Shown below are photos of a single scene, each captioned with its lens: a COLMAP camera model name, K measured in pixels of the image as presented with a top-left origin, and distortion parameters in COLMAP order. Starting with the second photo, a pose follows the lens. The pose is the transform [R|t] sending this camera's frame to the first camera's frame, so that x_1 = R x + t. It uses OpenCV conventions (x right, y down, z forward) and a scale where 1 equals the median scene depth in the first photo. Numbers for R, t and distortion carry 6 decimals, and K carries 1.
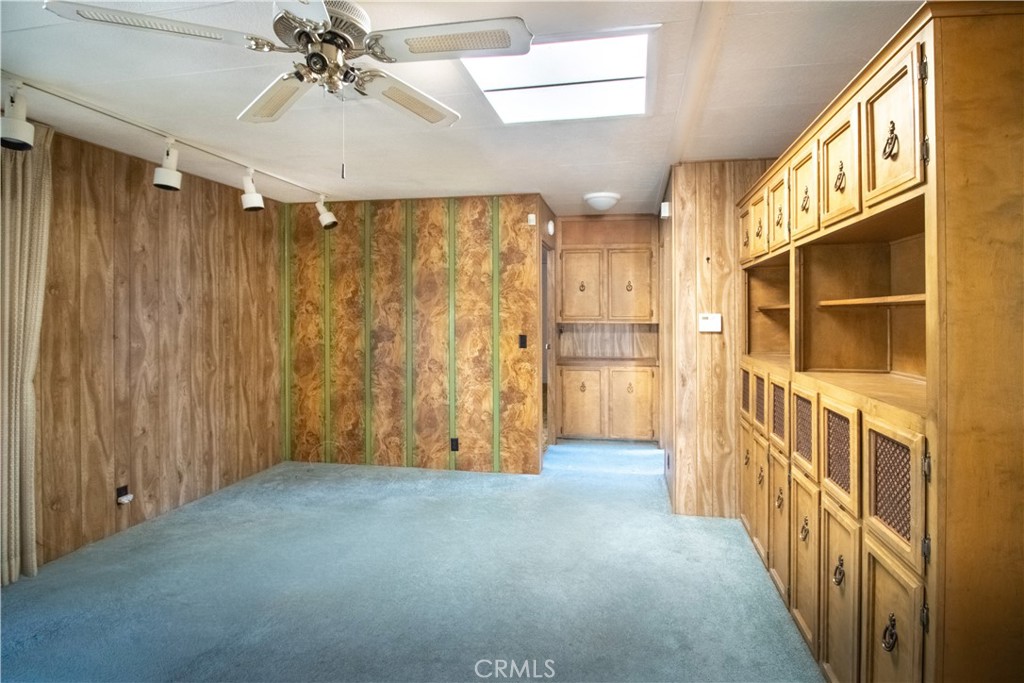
lens RADIAL K [[535.1, 0, 527.2], [0, 535.1, 310.8], [0, 0, 1]] dist [-0.001688, -0.002078]
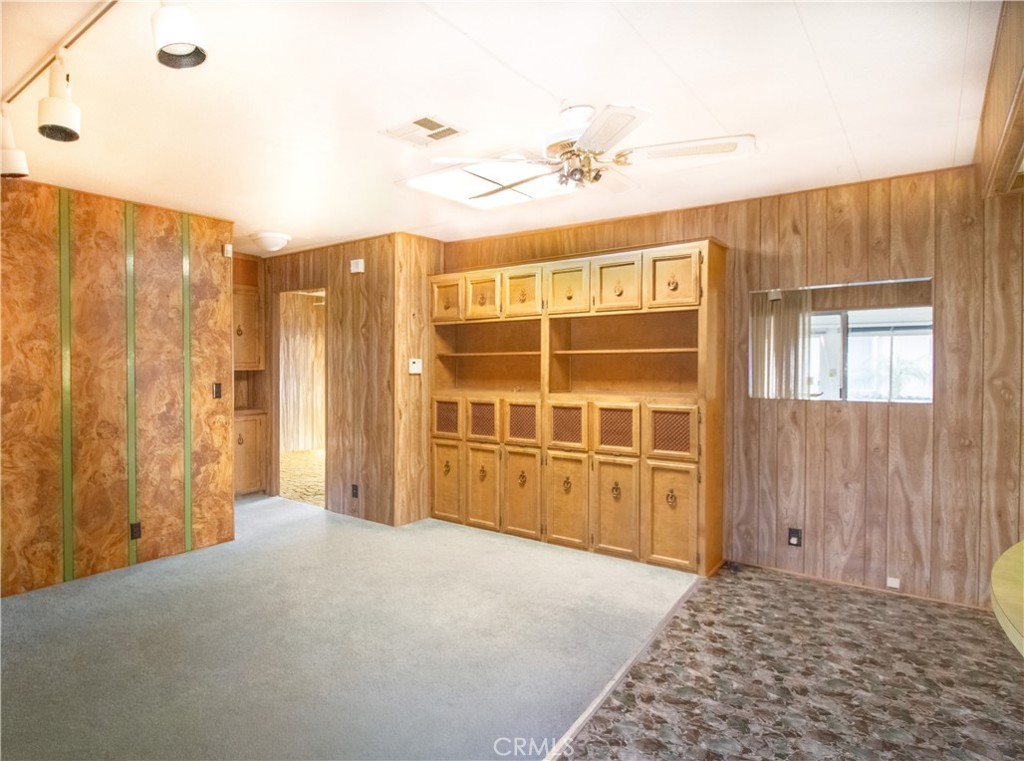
lens RADIAL K [[568.8, 0, 501.7], [0, 568.8, 373.8], [0, 0, 1]] dist [-0.004572, -0.002264]
pose [[0.461111, -0.016398, 0.887191, -0.606598], [-0.003144, 0.999793, 0.020113, 0.010211], [-0.887337, -0.012064, 0.460964, 0.172980]]
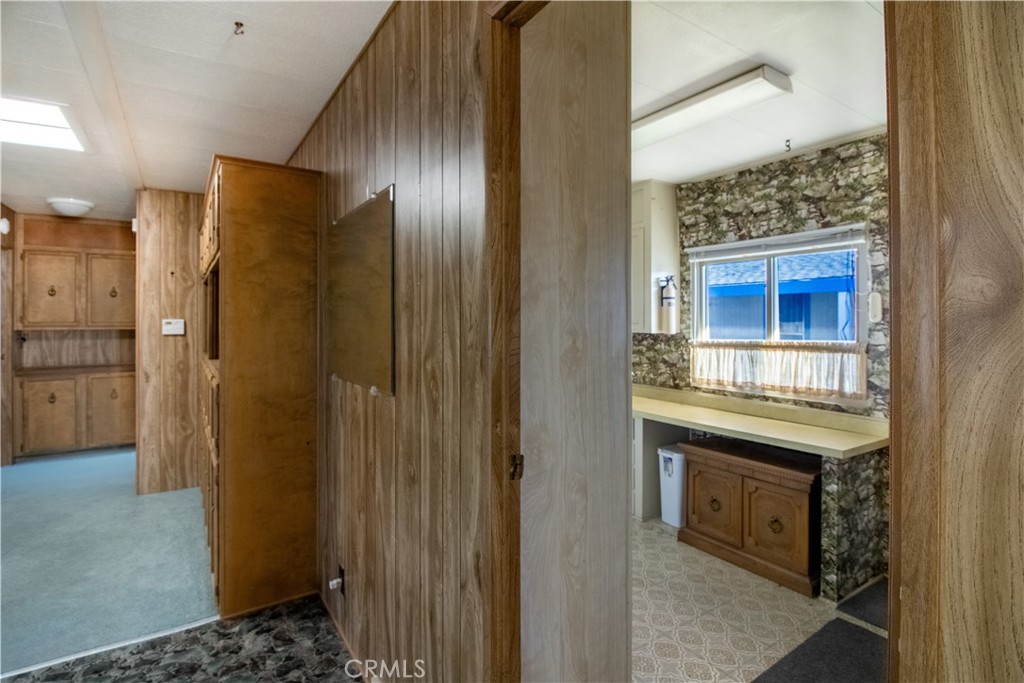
lens RADIAL K [[535.1, 0, 525.2], [0, 535.1, 313.9], [0, 0, 1]] dist [-0.001688, -0.002078]
pose [[0.717936, 0.004309, 0.696095, 0.061787], [-0.000459, 0.999984, -0.005718, -0.000013], [-0.696109, 0.003785, 0.717927, -0.326732]]
